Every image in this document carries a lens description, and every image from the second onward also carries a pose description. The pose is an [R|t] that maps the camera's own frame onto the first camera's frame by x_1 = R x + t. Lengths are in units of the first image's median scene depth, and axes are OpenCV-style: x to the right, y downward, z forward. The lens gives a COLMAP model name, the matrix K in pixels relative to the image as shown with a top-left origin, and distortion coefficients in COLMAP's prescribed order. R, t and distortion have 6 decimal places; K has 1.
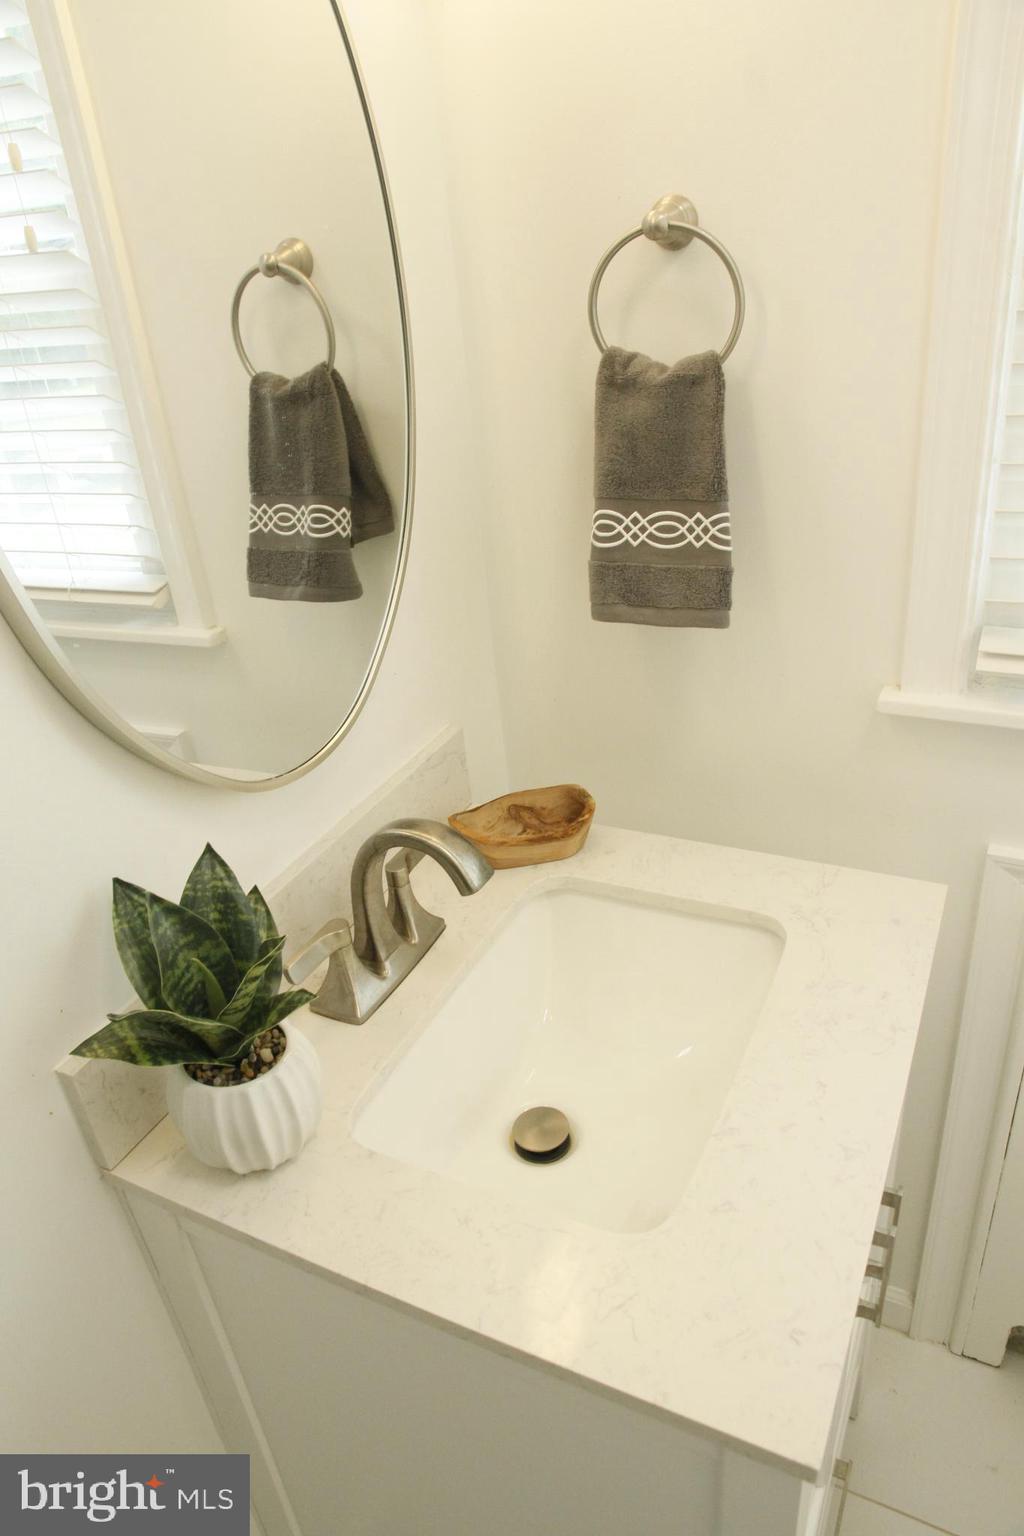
lens RADIAL K [[1057.8, 0, 512.4], [0, 1057.8, 770.8], [0, 0, 1]] dist [-0.103423, 0.000724]
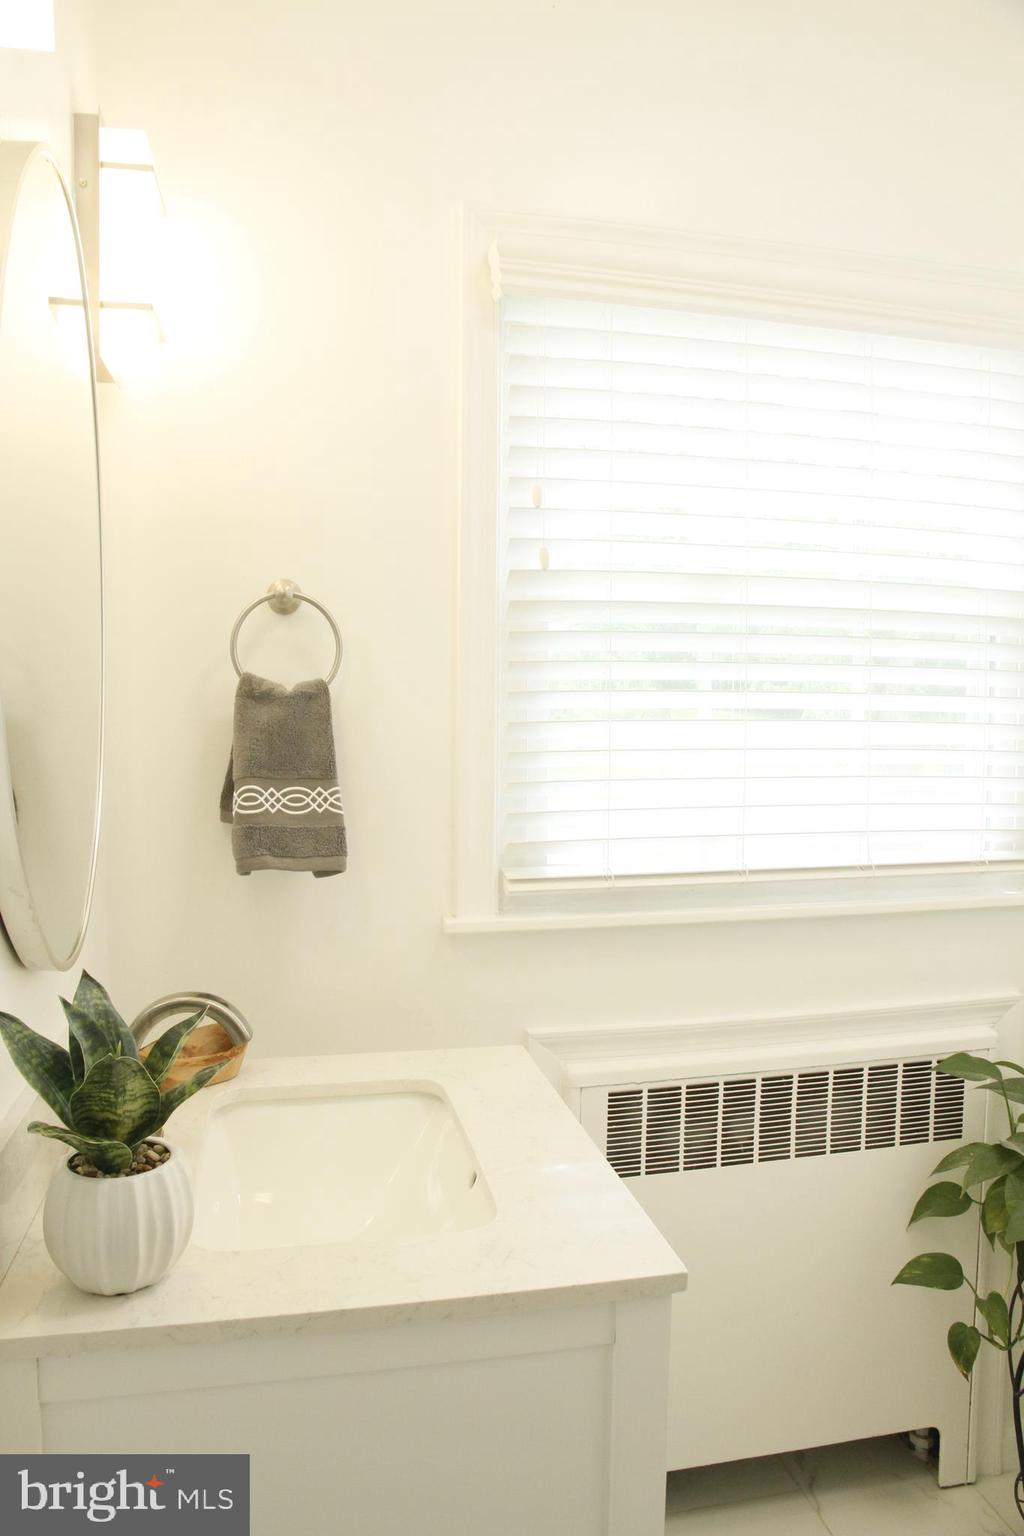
lens RADIAL K [[1057.8, 0, 512.4], [0, 1057.8, 770.8], [0, 0, 1]] dist [-0.103423, 0.000724]
pose [[0.774613, 0.061405, 0.629448, -0.491614], [0.230491, 0.899413, -0.371390, 0.301832], [-0.588939, 0.432765, 0.682543, -0.097238]]
